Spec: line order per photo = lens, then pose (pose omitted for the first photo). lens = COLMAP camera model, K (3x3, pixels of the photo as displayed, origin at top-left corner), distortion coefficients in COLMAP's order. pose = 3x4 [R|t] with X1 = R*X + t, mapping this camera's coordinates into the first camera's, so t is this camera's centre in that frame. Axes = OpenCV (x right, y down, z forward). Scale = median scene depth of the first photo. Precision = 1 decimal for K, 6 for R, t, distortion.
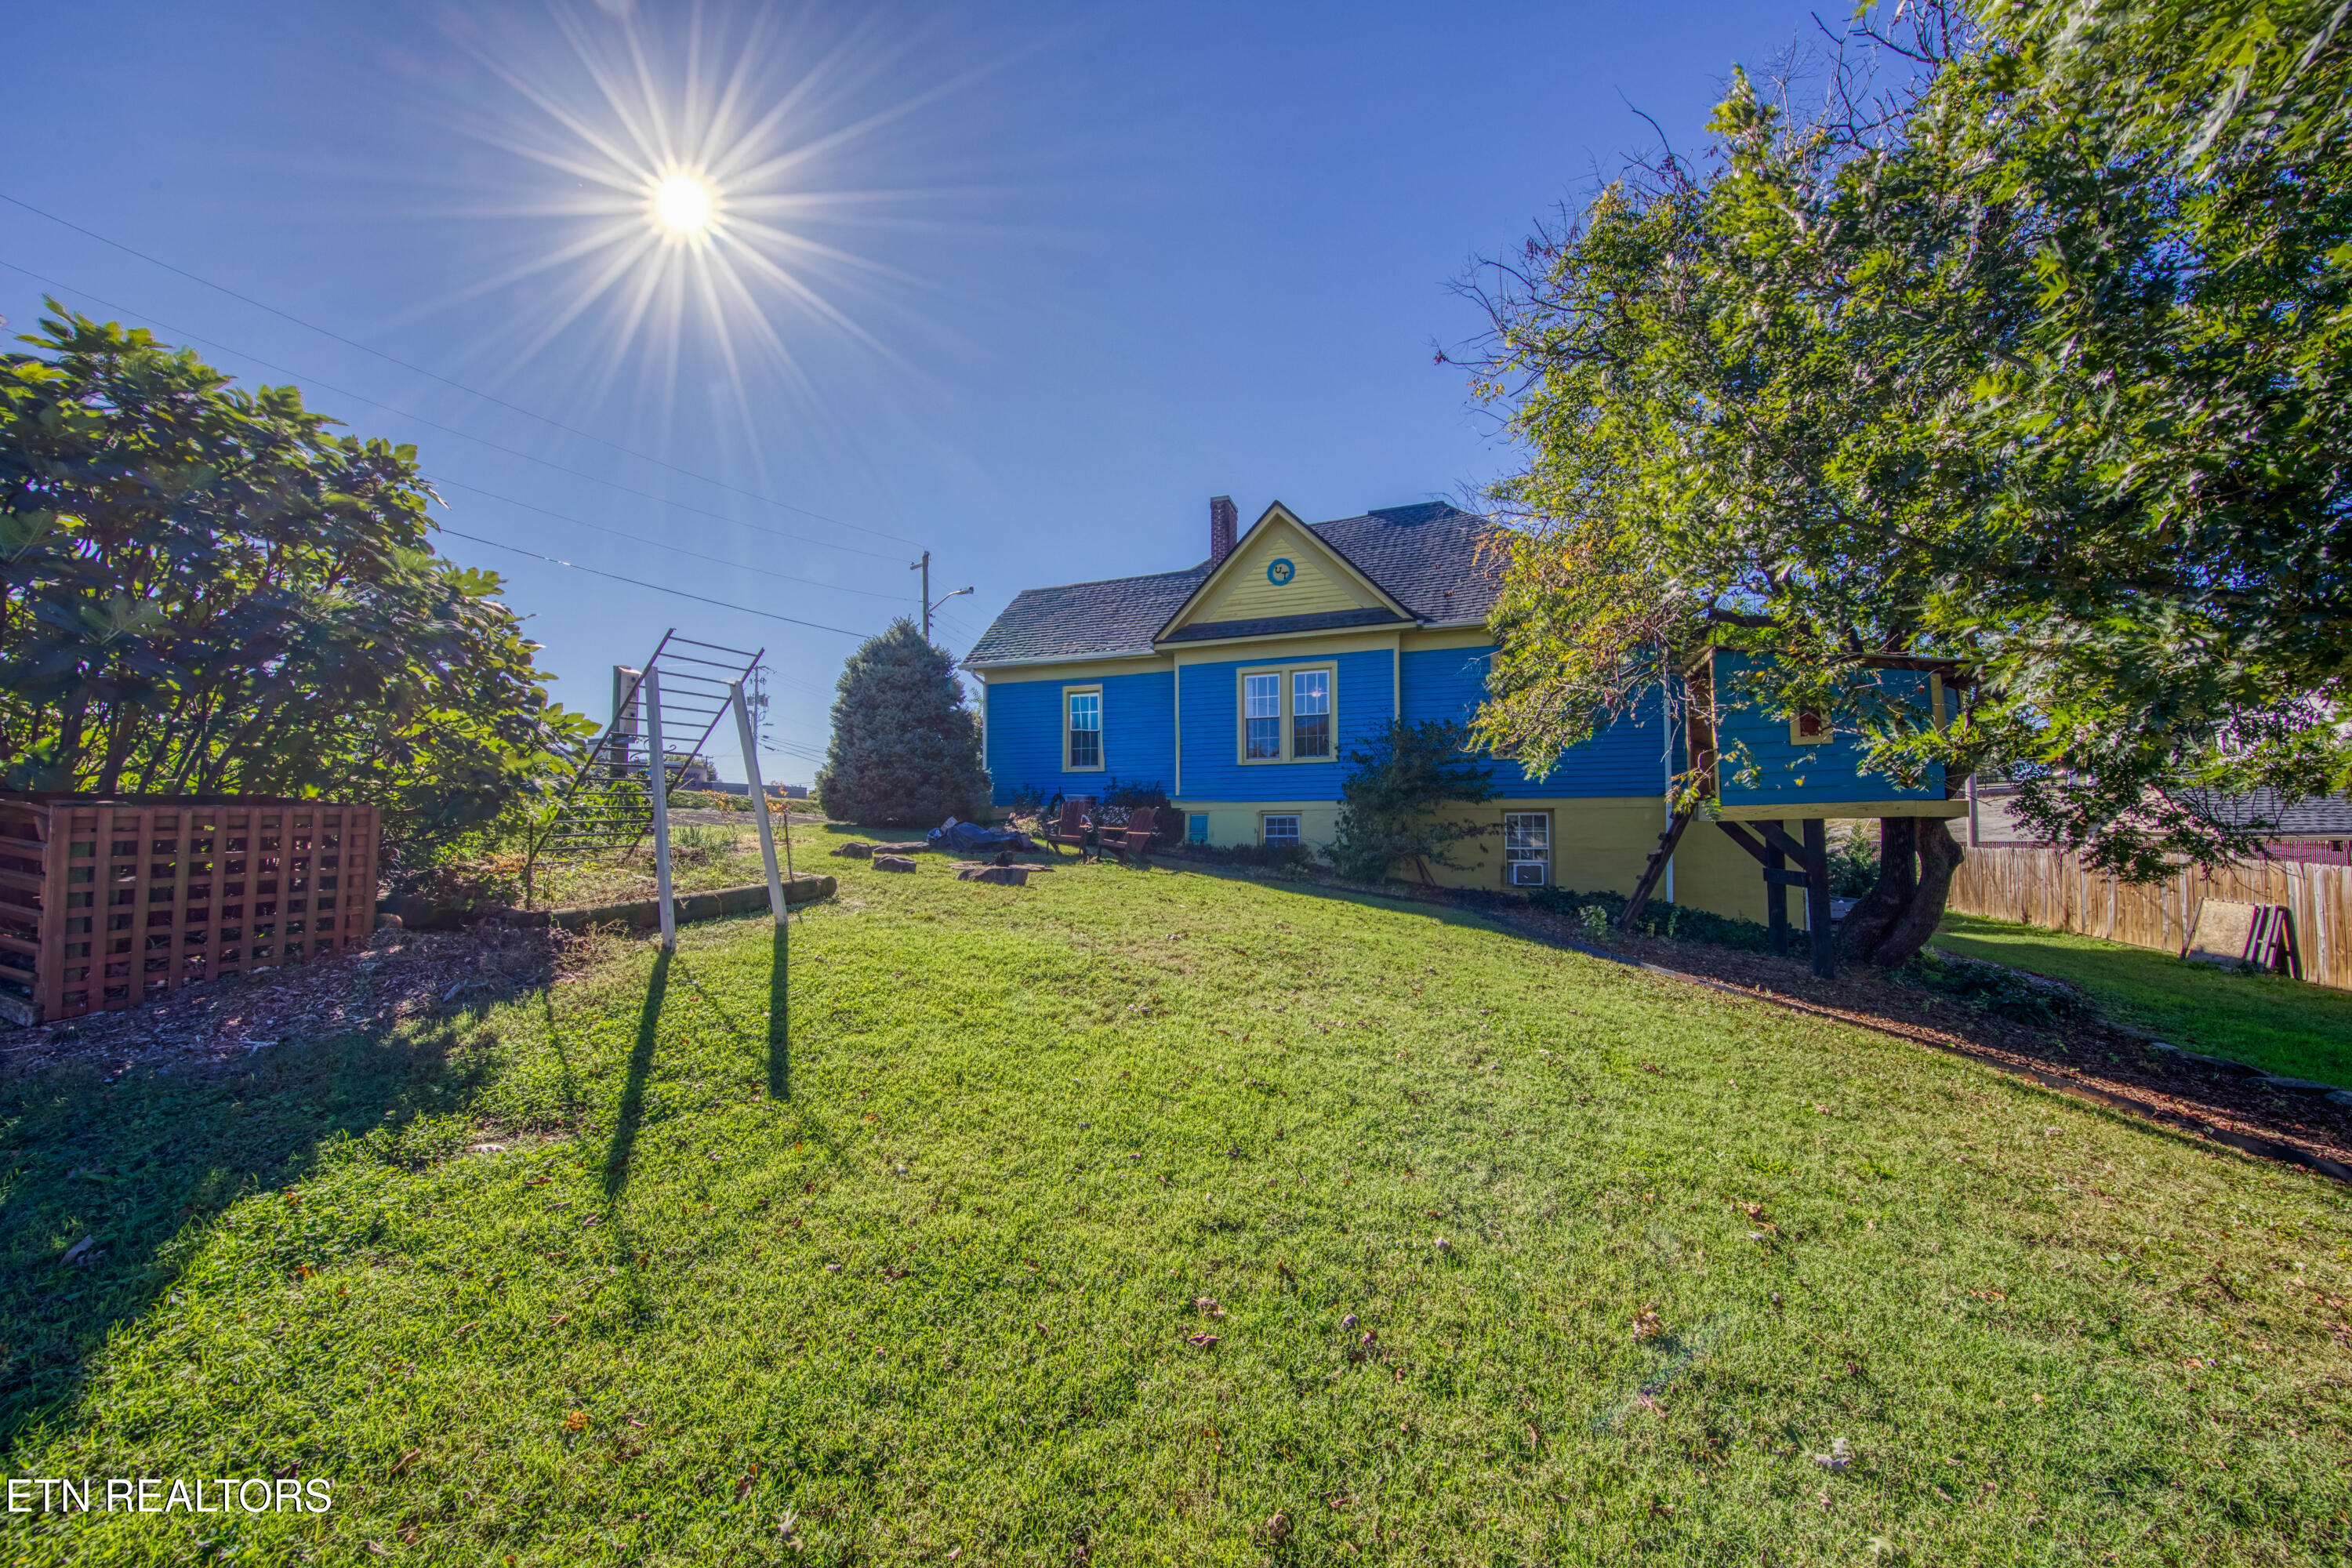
lens RADIAL K [[746.2, 0, 1176.0], [0, 746.2, 784.0], [0, 0, 1]] dist [0.002072, -0.000033]
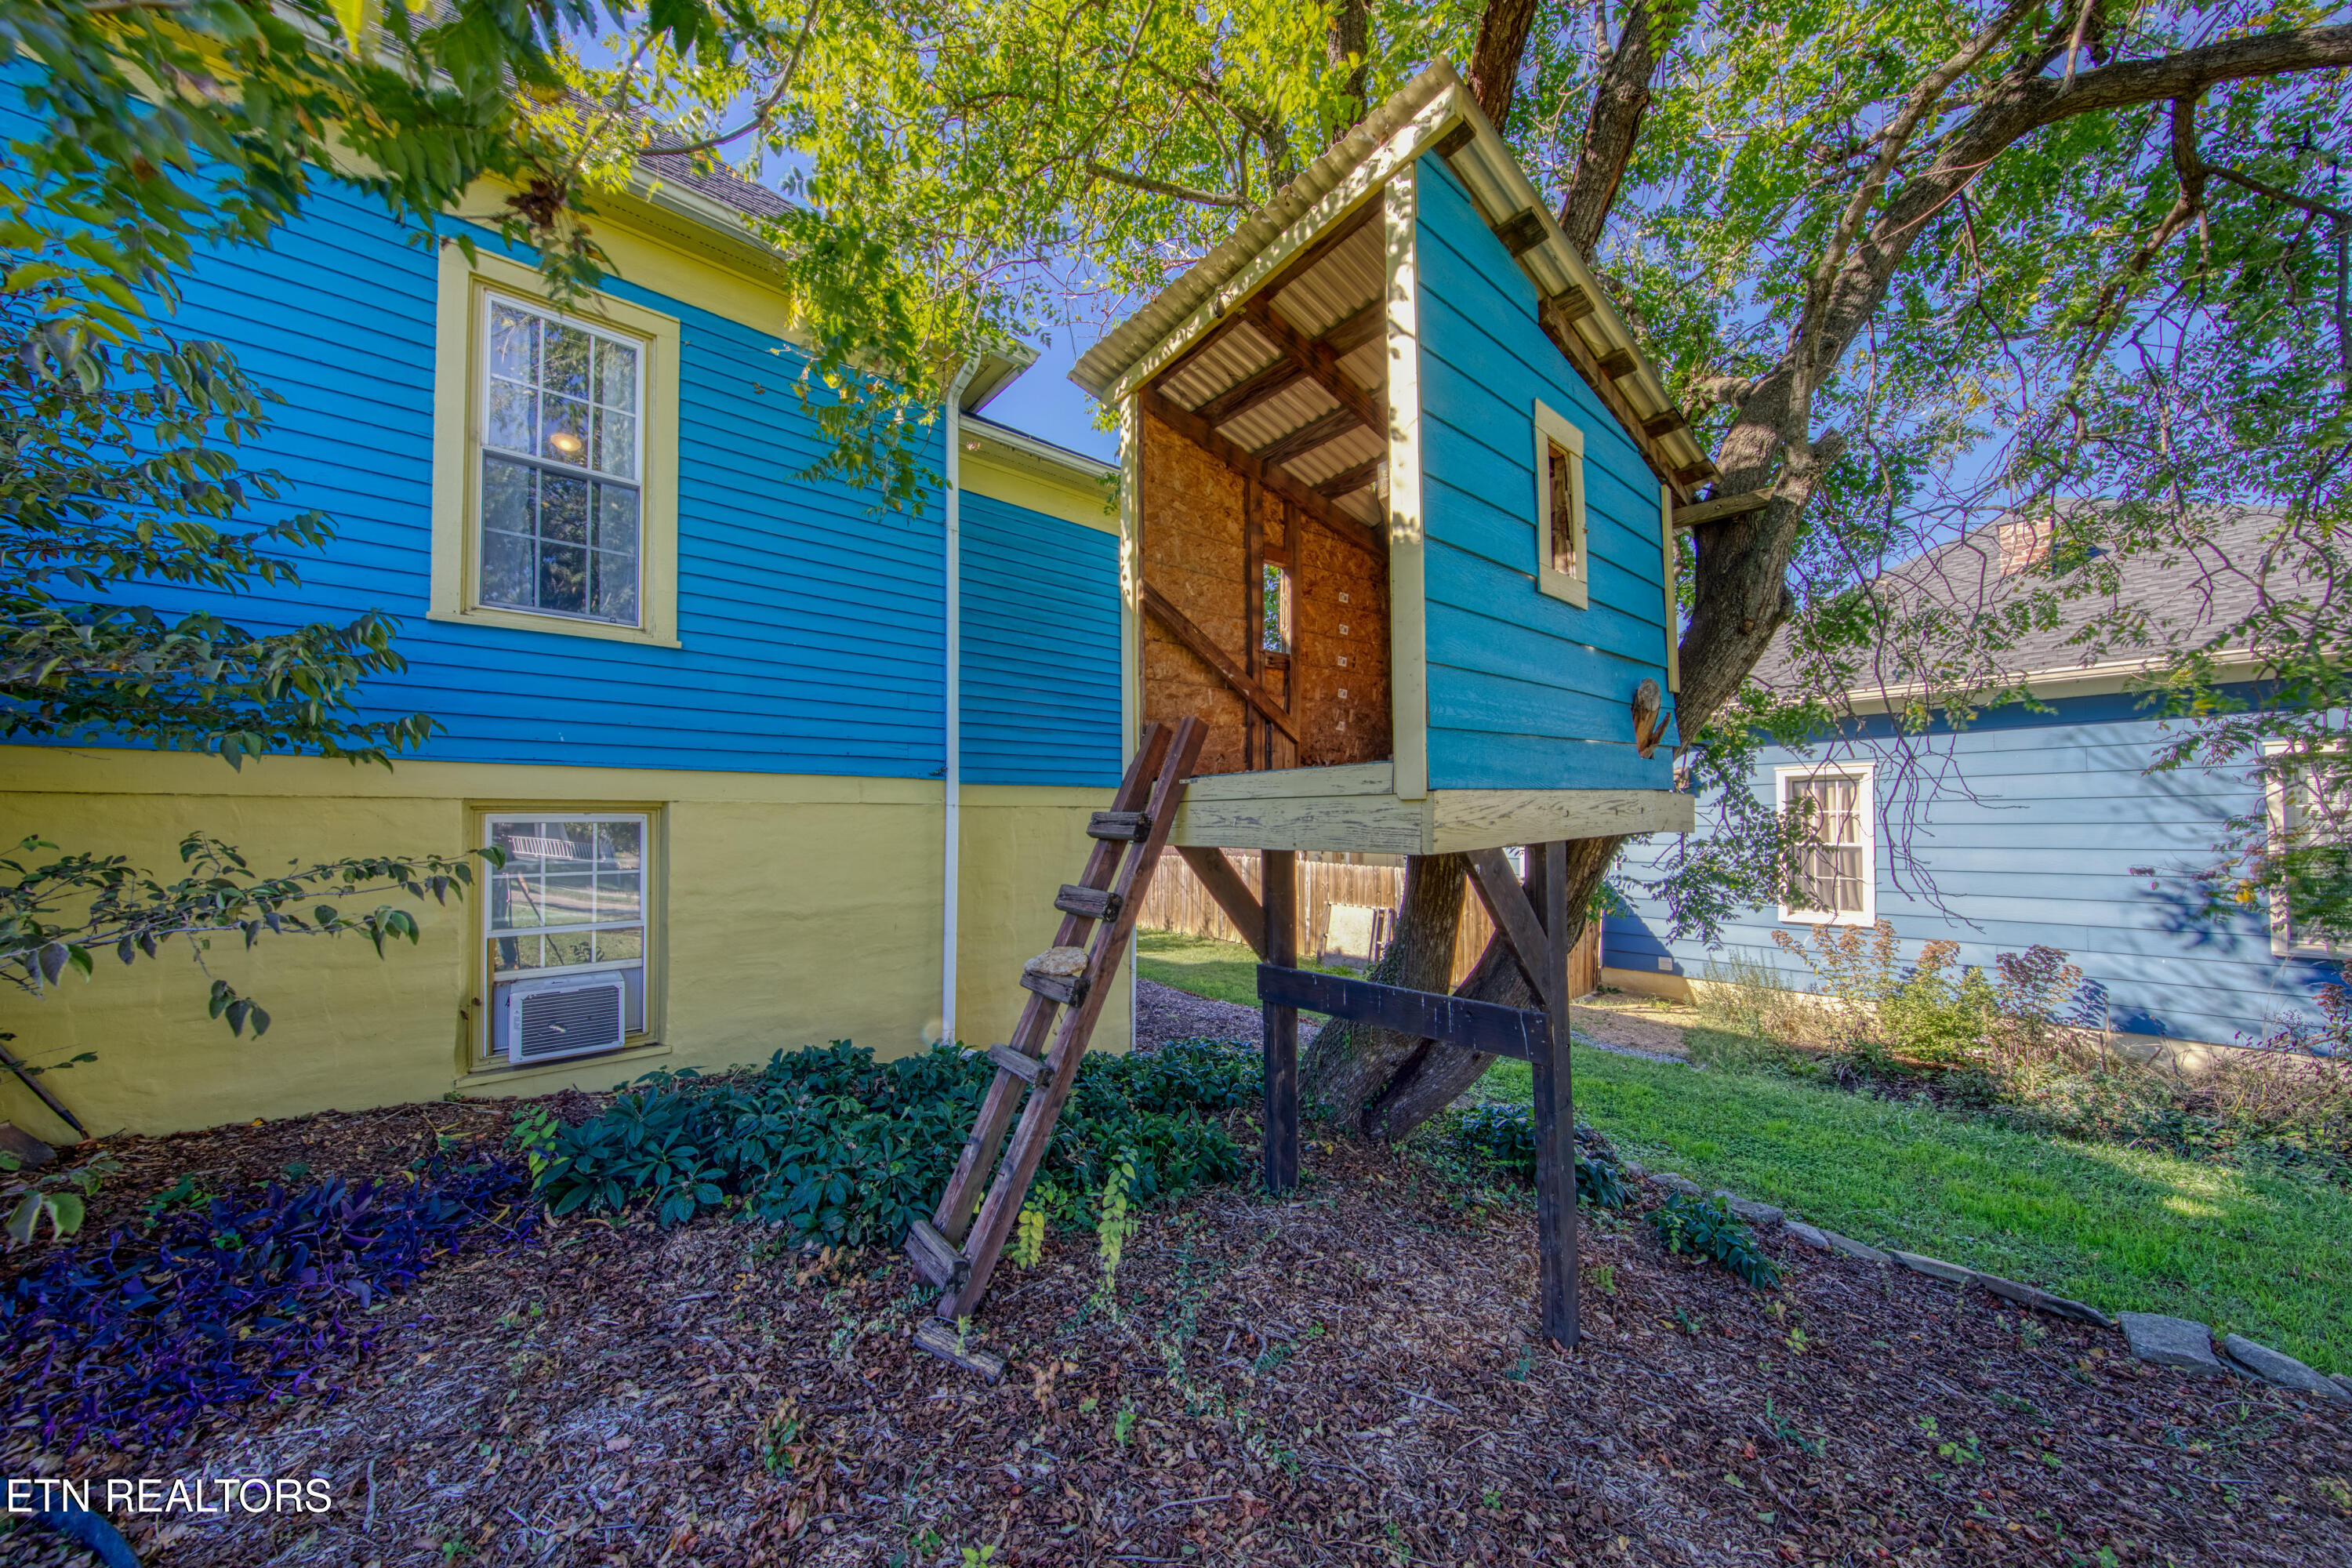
lens RADIAL K [[746.2, 0, 1176.0], [0, 746.2, 784.0], [0, 0, 1]] dist [0.002072, -0.000033]
pose [[0.492065, 0.048432, 0.869210, 0.291494], [-0.043427, 0.998574, -0.031056, 0.022901], [-0.869474, -0.022465, 0.493467, 0.566020]]
